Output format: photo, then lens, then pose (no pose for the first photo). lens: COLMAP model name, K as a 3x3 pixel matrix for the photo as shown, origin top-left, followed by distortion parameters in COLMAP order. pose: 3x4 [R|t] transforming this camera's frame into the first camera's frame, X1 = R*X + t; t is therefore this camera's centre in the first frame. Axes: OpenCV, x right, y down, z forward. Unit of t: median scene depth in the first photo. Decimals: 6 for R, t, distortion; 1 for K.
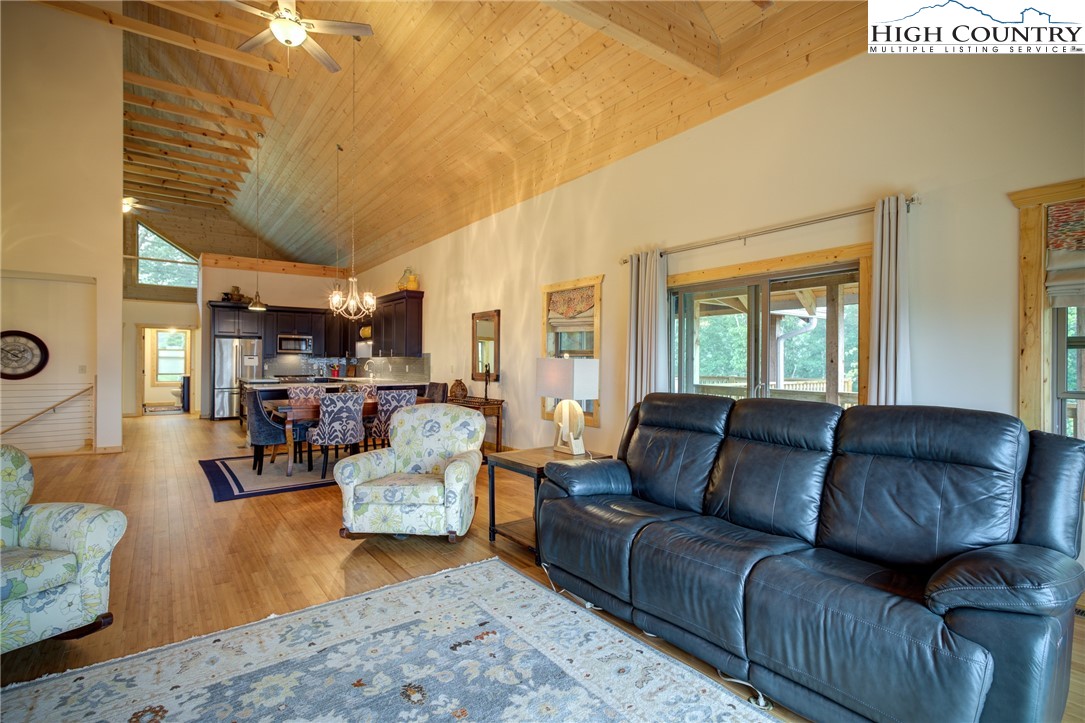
lens RADIAL K [[526.6, 0, 548.3], [0, 526.6, 358.9], [0, 0, 1]] dist [0.009420, 0.005155]
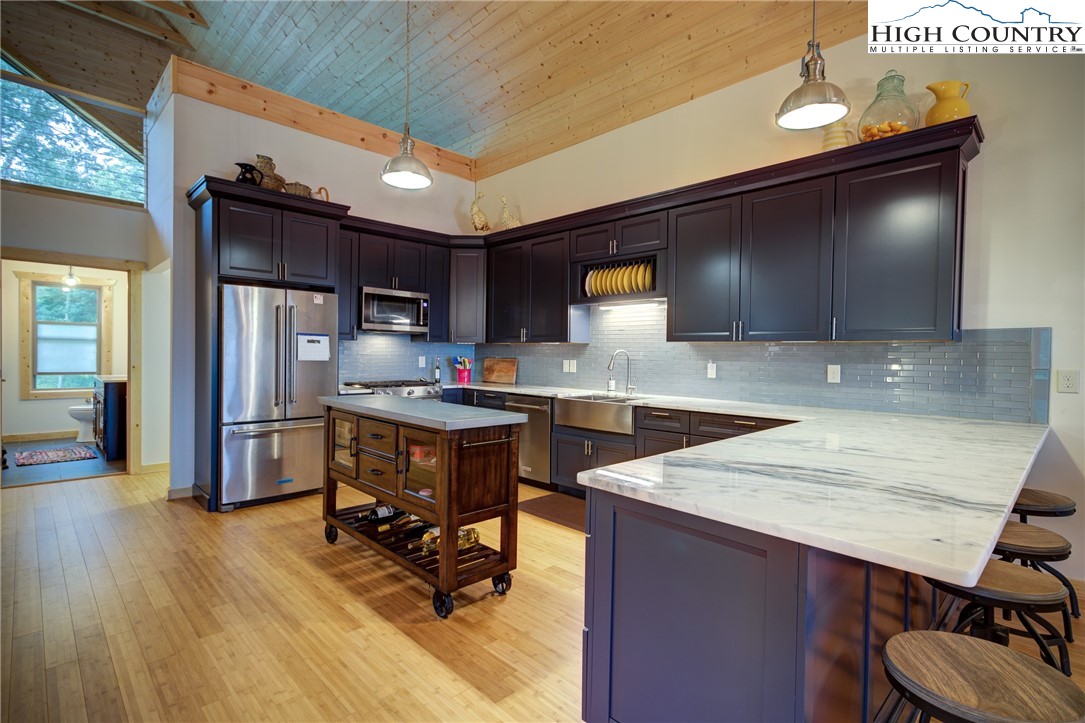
lens RADIAL K [[526.6, 0, 537.1], [0, 526.6, 359.5], [0, 0, 1]] dist [0.009420, 0.005155]
pose [[0.991963, 0.007469, 0.126307, -0.690240], [-0.009416, 0.999846, 0.014826, 0.008242], [-0.126177, -0.015896, 0.991880, 0.920152]]
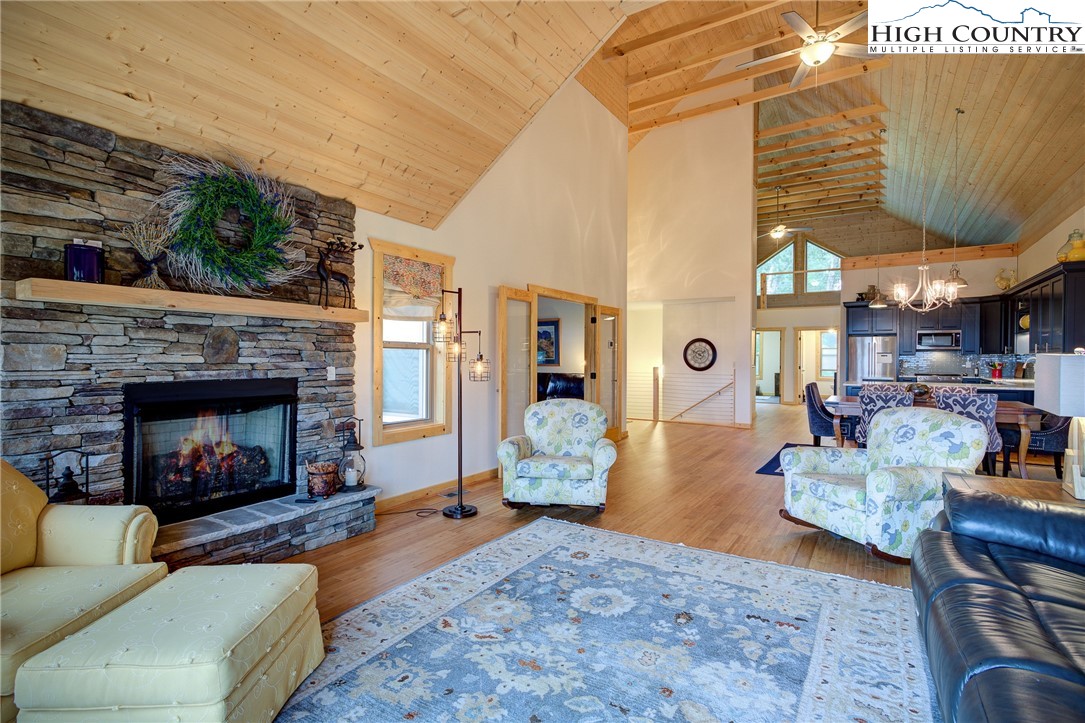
lens RADIAL K [[526.6, 0, 536.0], [0, 526.6, 357.7], [0, 0, 1]] dist [0.009420, 0.005155]
pose [[0.346977, -0.002192, -0.937871, 0.220382], [0.004329, 0.999990, -0.000736, 0.000670], [0.937864, -0.003804, 0.346983, 0.061040]]
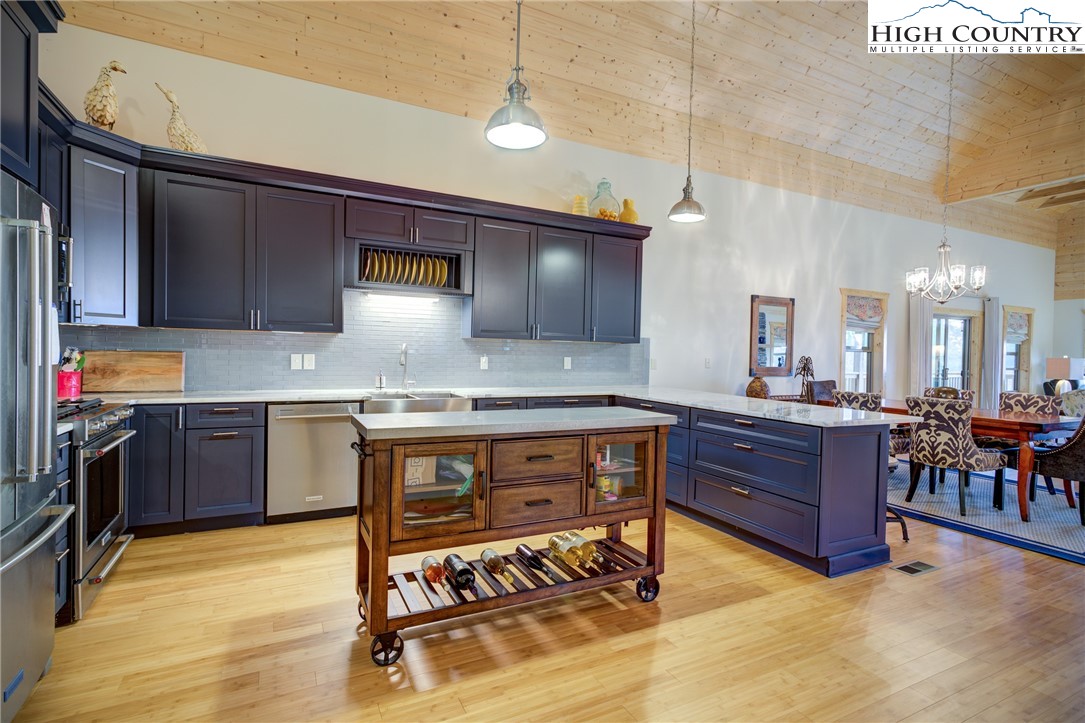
lens RADIAL K [[526.6, 0, 546.4], [0, 526.6, 363.0], [0, 0, 1]] dist [0.009420, 0.005155]
pose [[0.169567, -0.023857, 0.985230, -1.217667], [-0.022770, 0.999345, 0.028118, 0.005922], [-0.985256, -0.027201, 0.168913, 1.408455]]
